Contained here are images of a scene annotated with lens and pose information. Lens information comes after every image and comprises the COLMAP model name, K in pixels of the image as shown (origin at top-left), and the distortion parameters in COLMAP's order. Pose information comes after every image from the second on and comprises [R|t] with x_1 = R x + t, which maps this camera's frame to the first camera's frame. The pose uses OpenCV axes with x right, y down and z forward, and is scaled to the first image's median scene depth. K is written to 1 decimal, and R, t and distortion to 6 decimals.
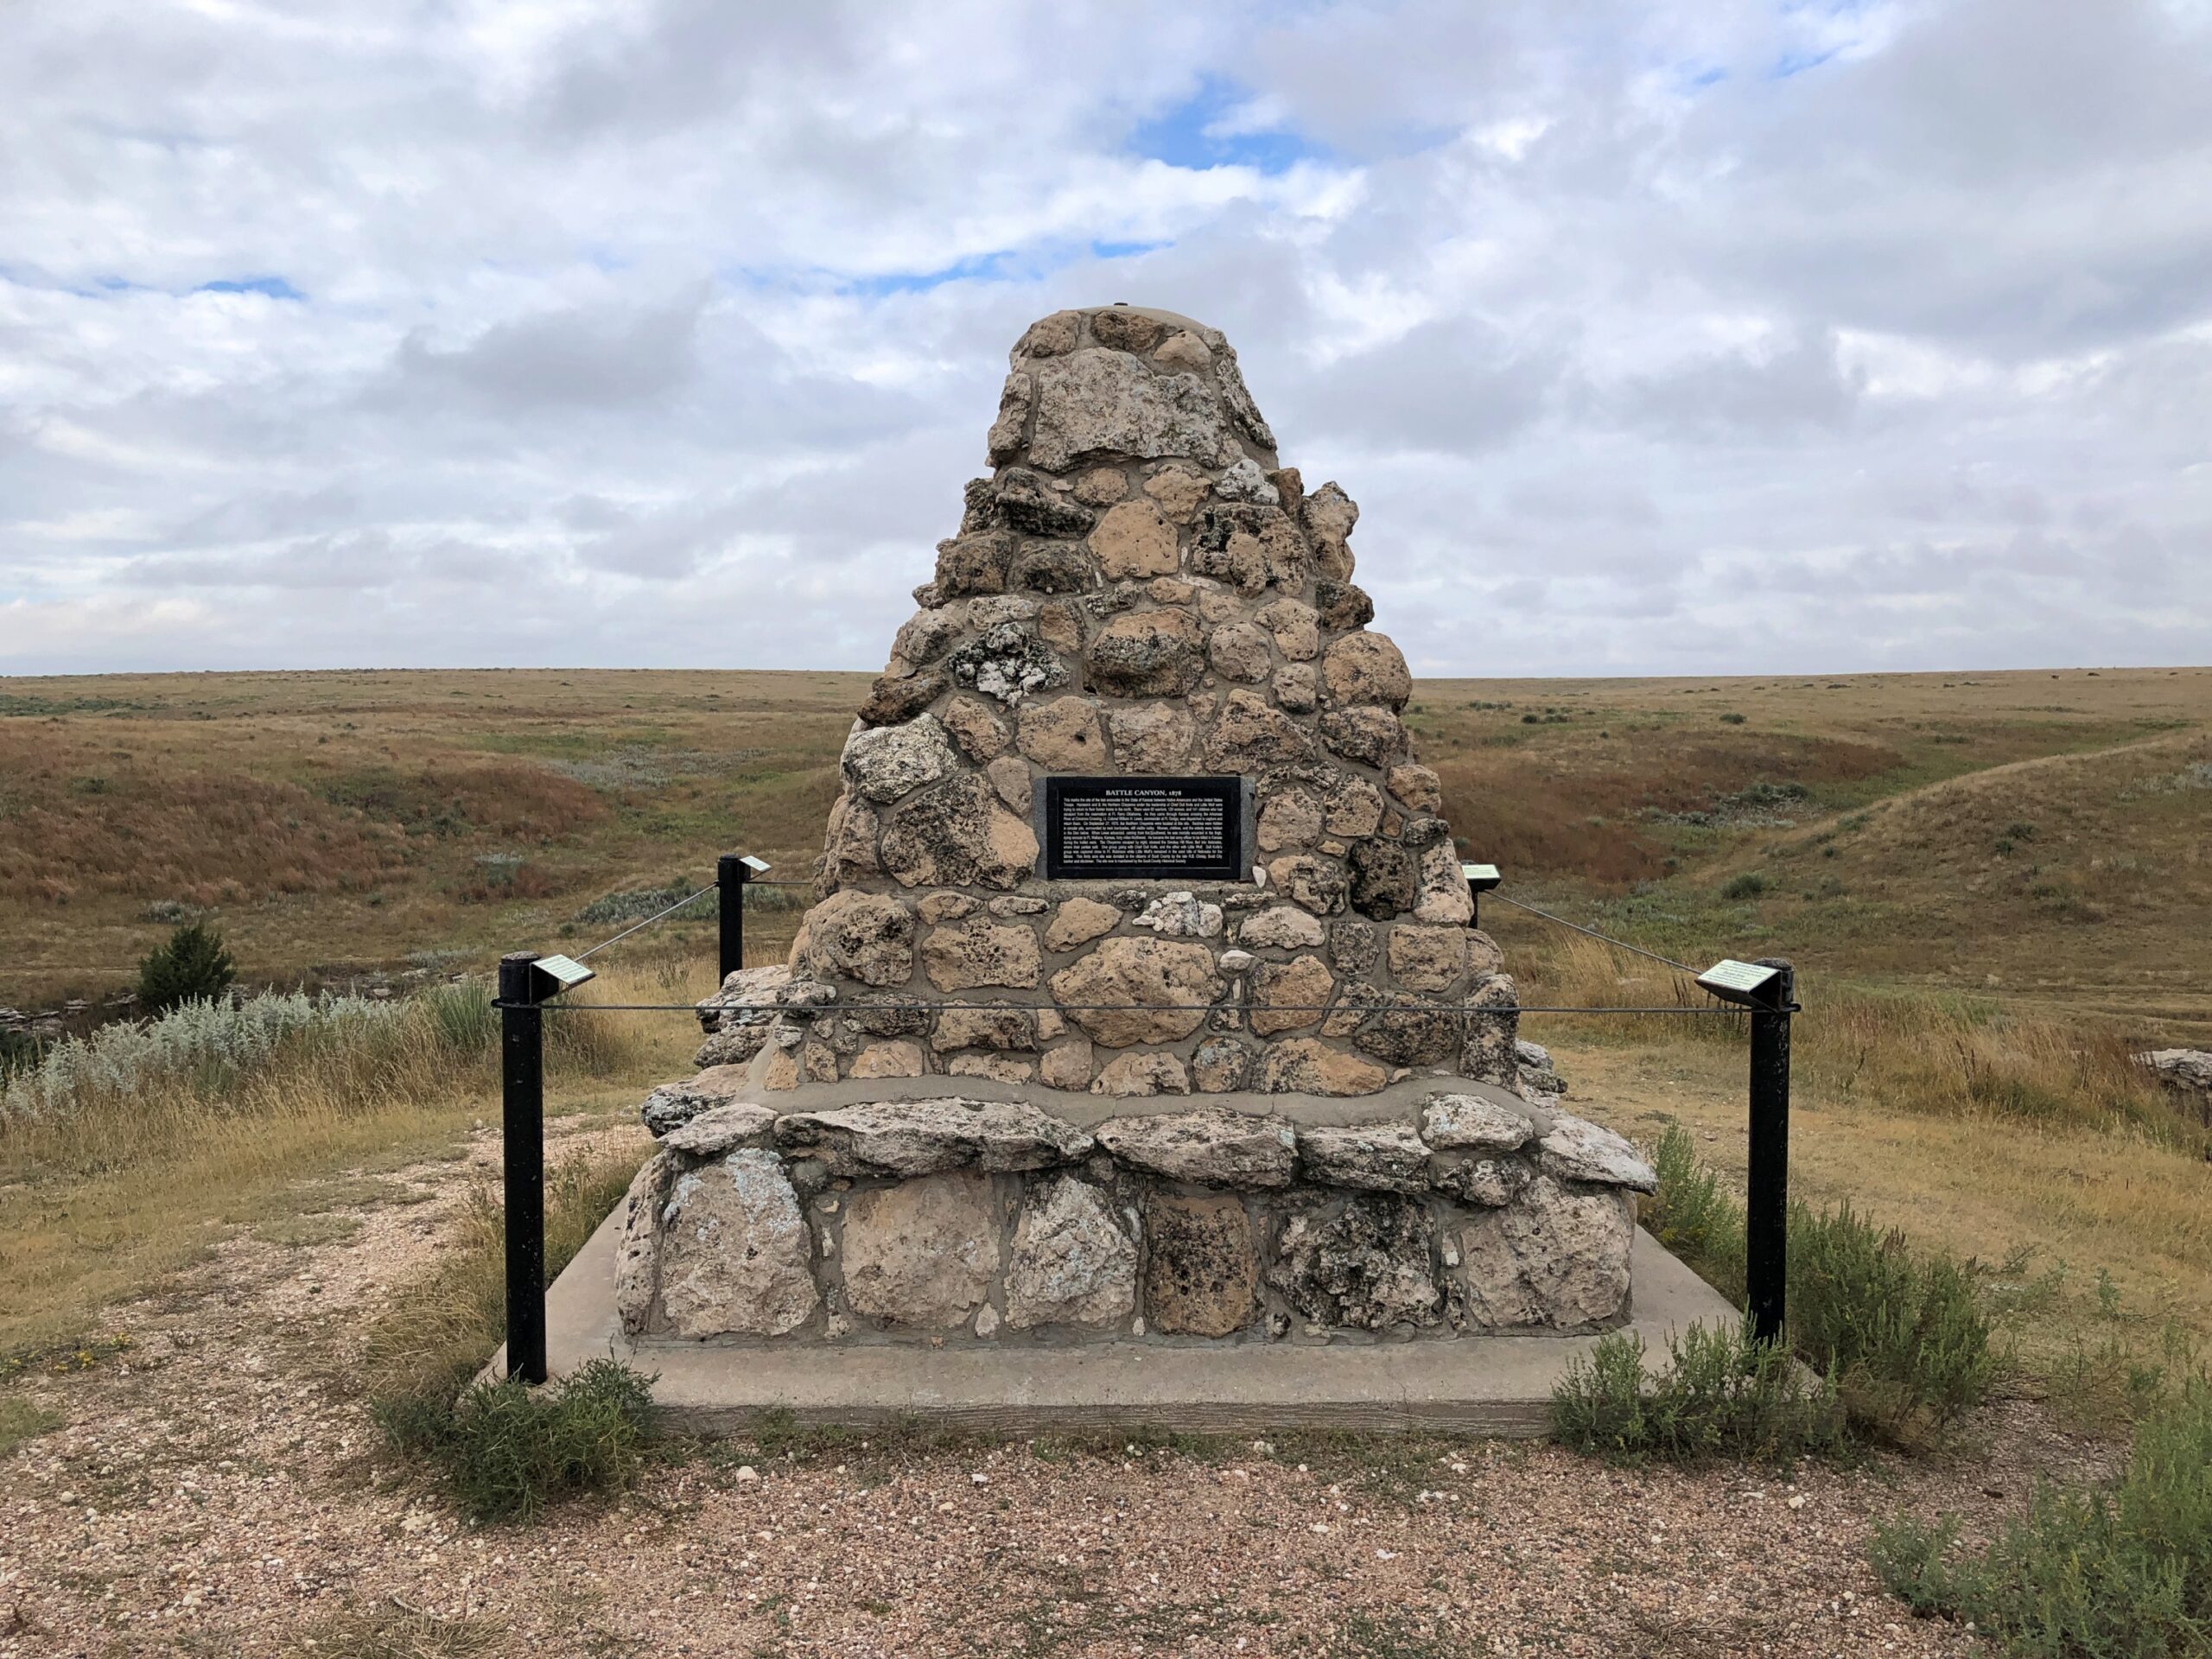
lens RADIAL K [[1805.9, 0, 1106.0], [0, 1805.9, 829.5], [0, 0, 1]] dist [0.001179, -0.000079]
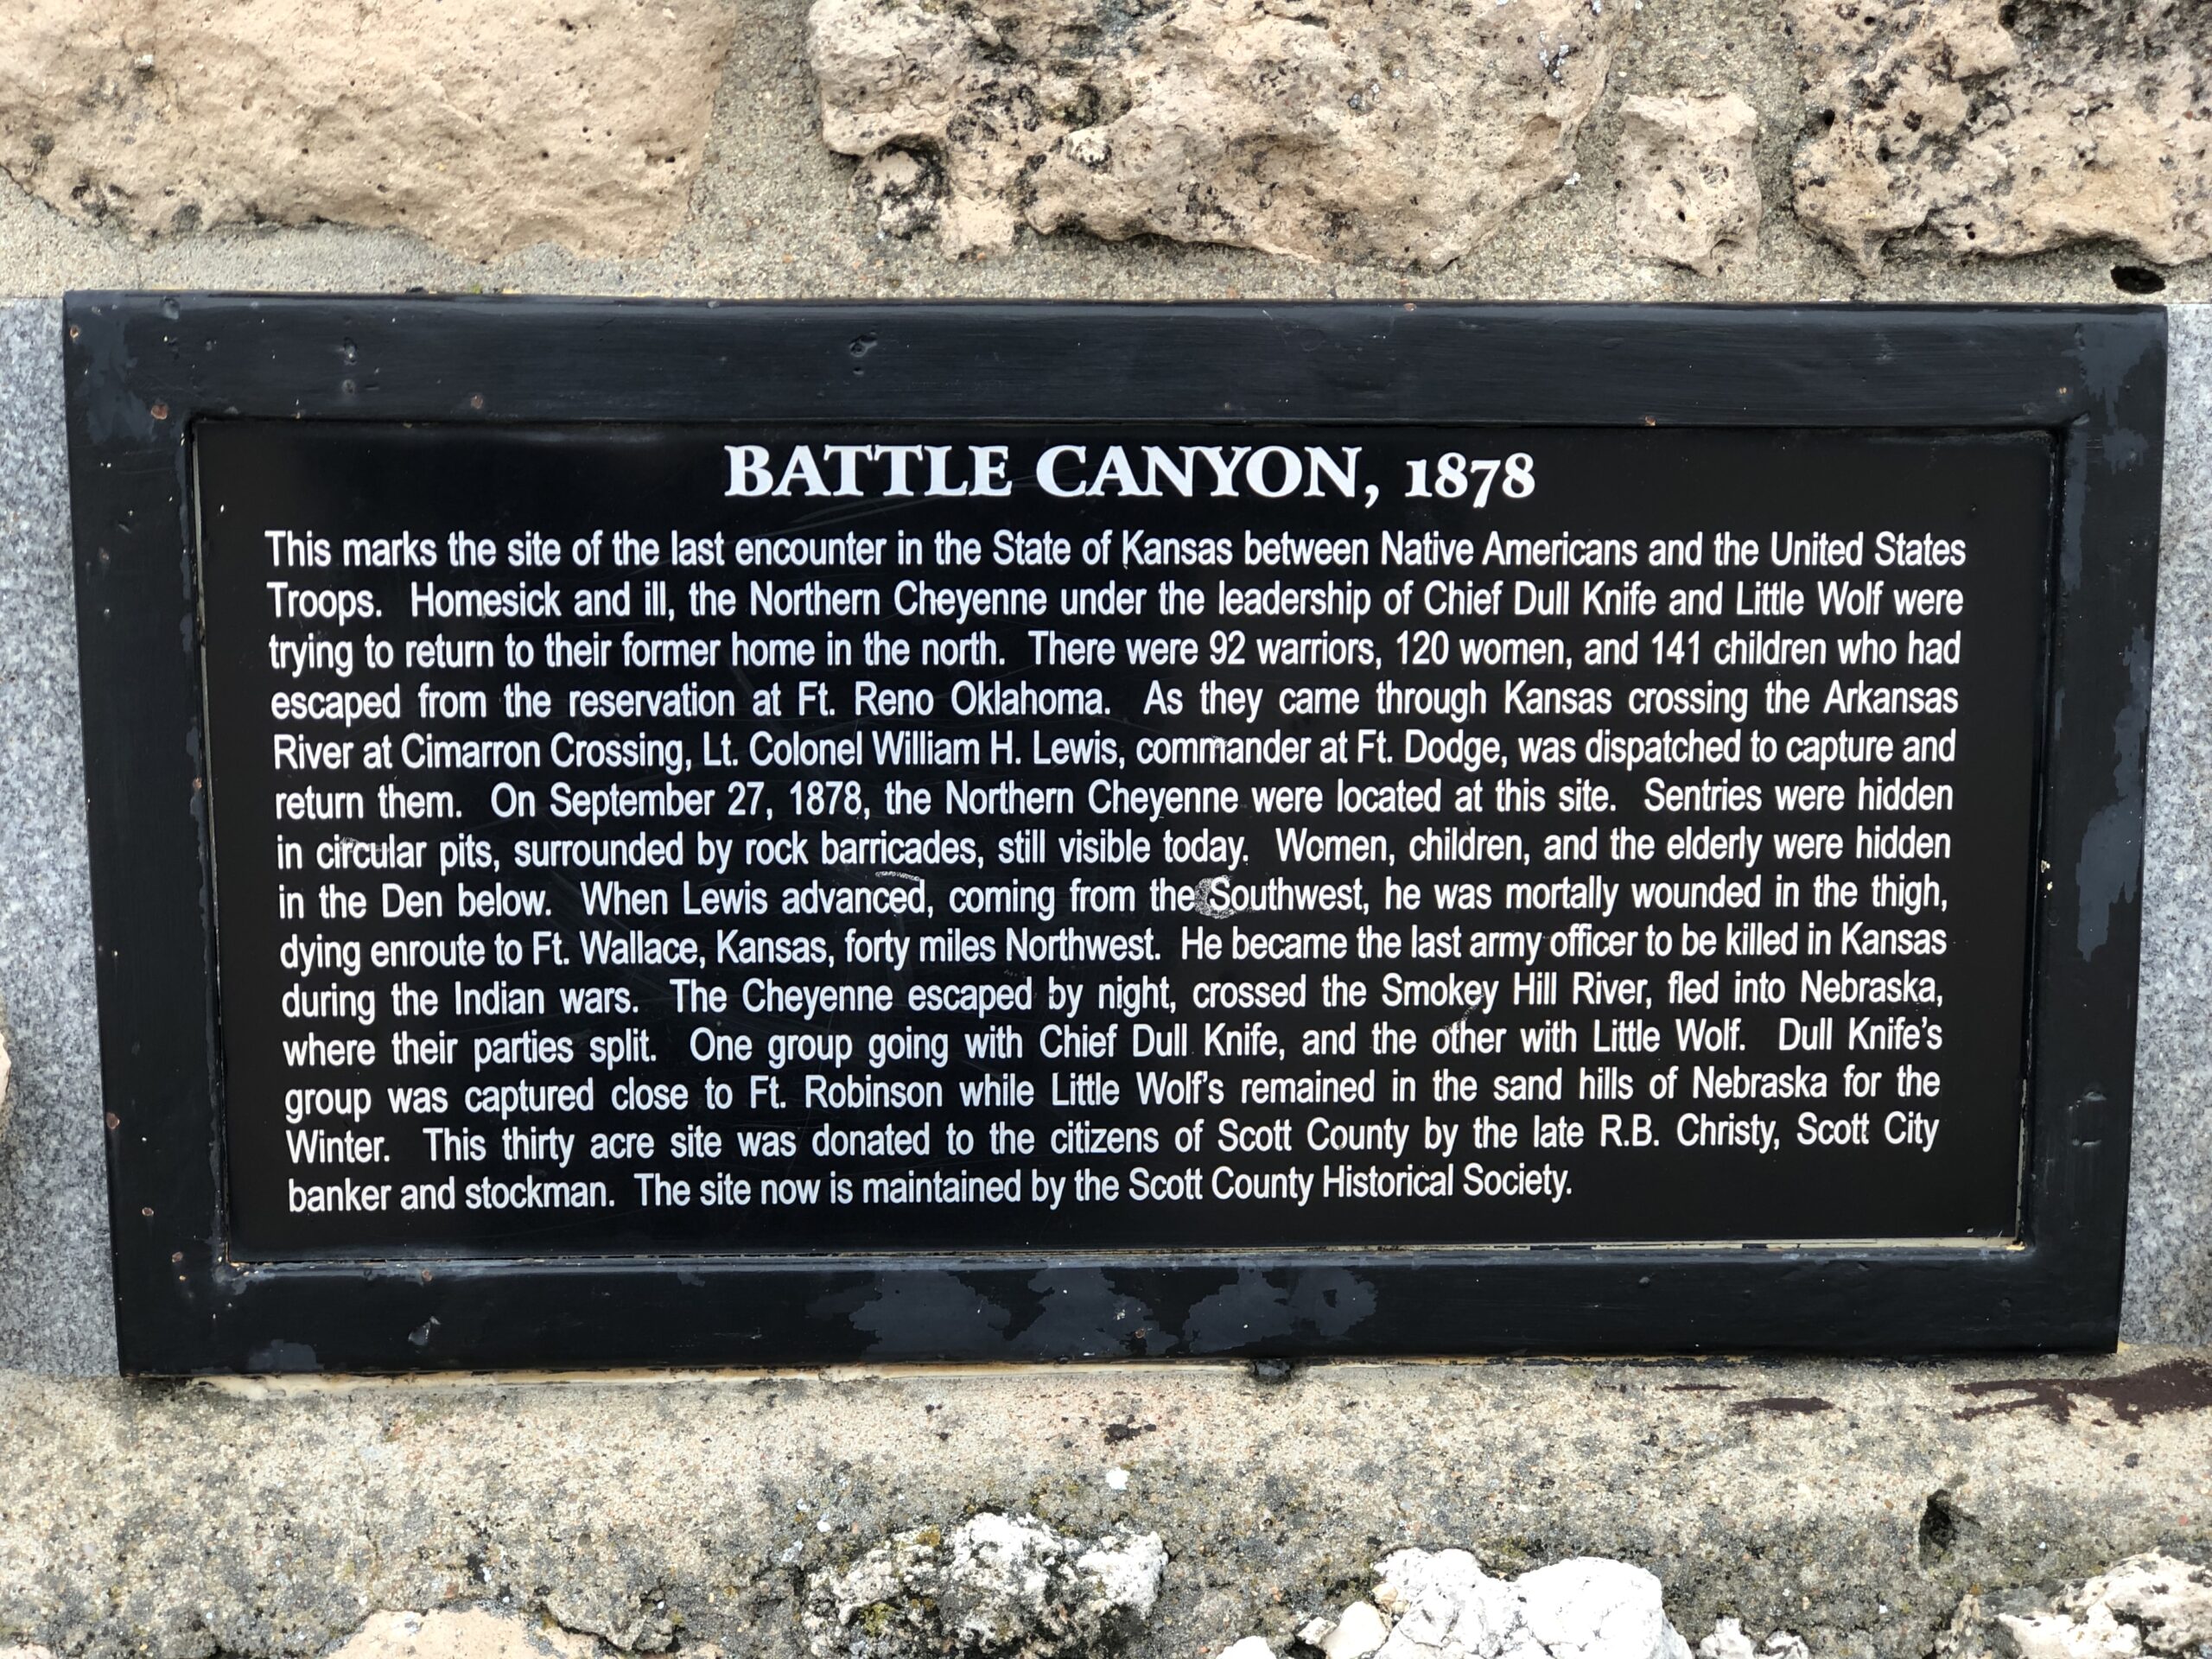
lens RADIAL K [[3666.5, 0, 1106.0], [0, 3666.5, 829.5], [0, 0, 1]] dist [-0.004270, 0.043891]
pose [[0.999660, -0.001324, 0.026045, 0.014404], [-0.000147, 0.998410, 0.056377, -0.012614], [-0.026078, -0.056362, 0.998070, 0.812289]]
